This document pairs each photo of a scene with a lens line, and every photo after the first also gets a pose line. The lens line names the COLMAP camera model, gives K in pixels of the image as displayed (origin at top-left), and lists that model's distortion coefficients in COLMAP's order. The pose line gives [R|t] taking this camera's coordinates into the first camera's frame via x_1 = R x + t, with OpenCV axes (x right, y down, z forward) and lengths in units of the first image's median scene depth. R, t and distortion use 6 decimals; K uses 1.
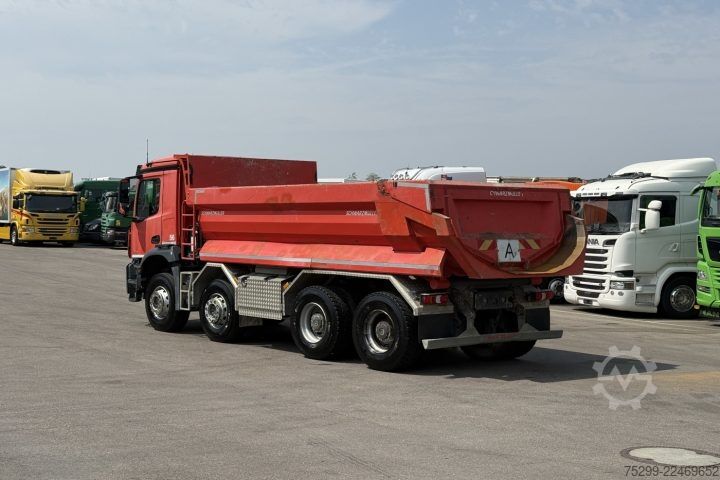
lens RADIAL K [[1031.4, 0, 361.8], [0, 1031.4, 240.1], [0, 0, 1]] dist [0.140693, 0.000000]
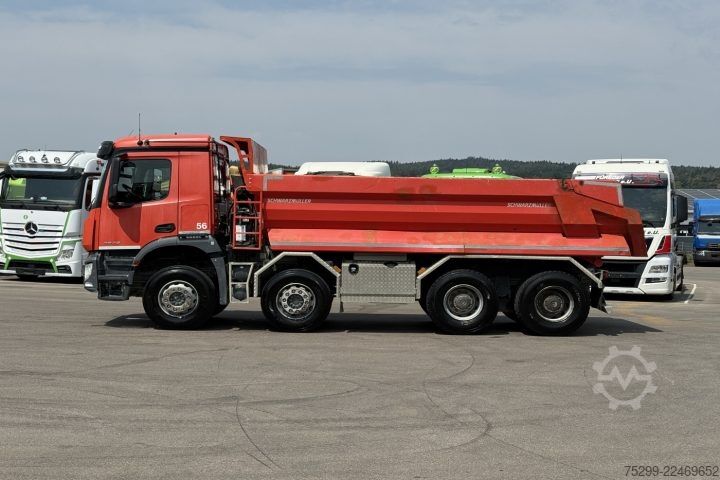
lens RADIAL K [[1031.4, 0, 357.2], [0, 1031.4, 237.3], [0, 0, 1]] dist [0.140693, 0.000000]
pose [[0.633647, -0.007554, 0.773586, -0.879149], [0.002085, 0.999965, 0.008056, 0.000437], [-0.773620, -0.003492, 0.633641, 0.342916]]
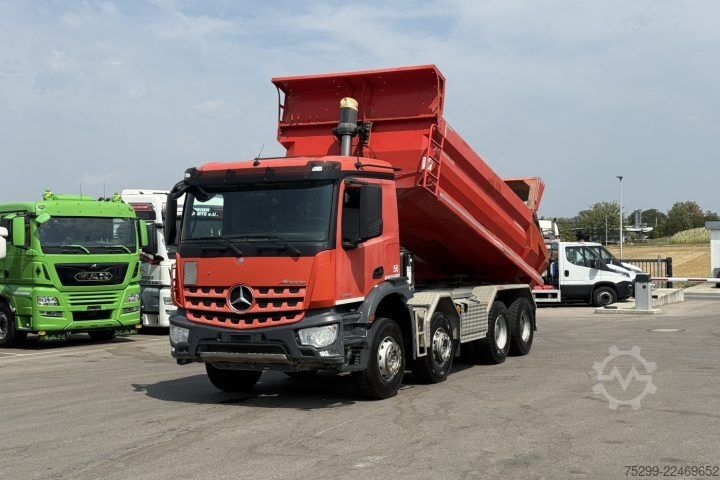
lens RADIAL K [[1031.4, 0, 366.0], [0, 1031.4, 235.6], [0, 0, 1]] dist [0.140693, 0.000000]
pose [[-0.423475, 0.012168, 0.905826, -0.944297], [0.023776, 0.999715, -0.002314, -0.028116], [-0.905596, 0.020557, -0.423643, 1.467382]]
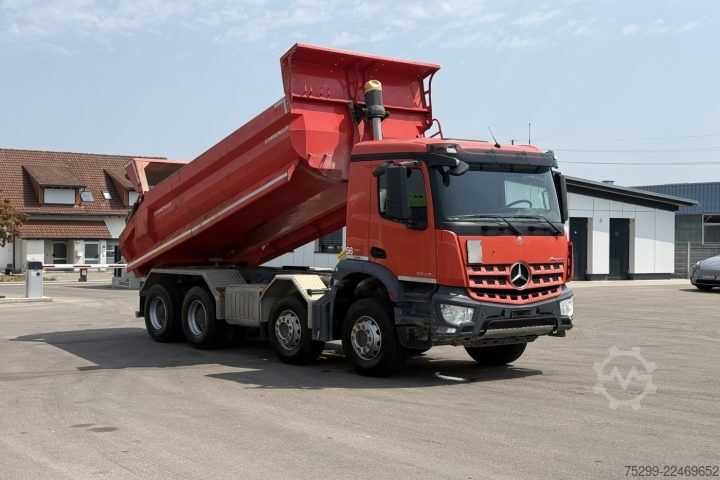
lens RADIAL K [[1031.4, 0, 359.5], [0, 1031.4, 242.7], [0, 0, 1]] dist [0.140693, 0.000000]
pose [[-0.999683, -0.009681, 0.023241, -0.116255], [-0.009220, 0.999760, 0.019894, -0.025546], [-0.023428, 0.019673, -0.999532, 2.022025]]
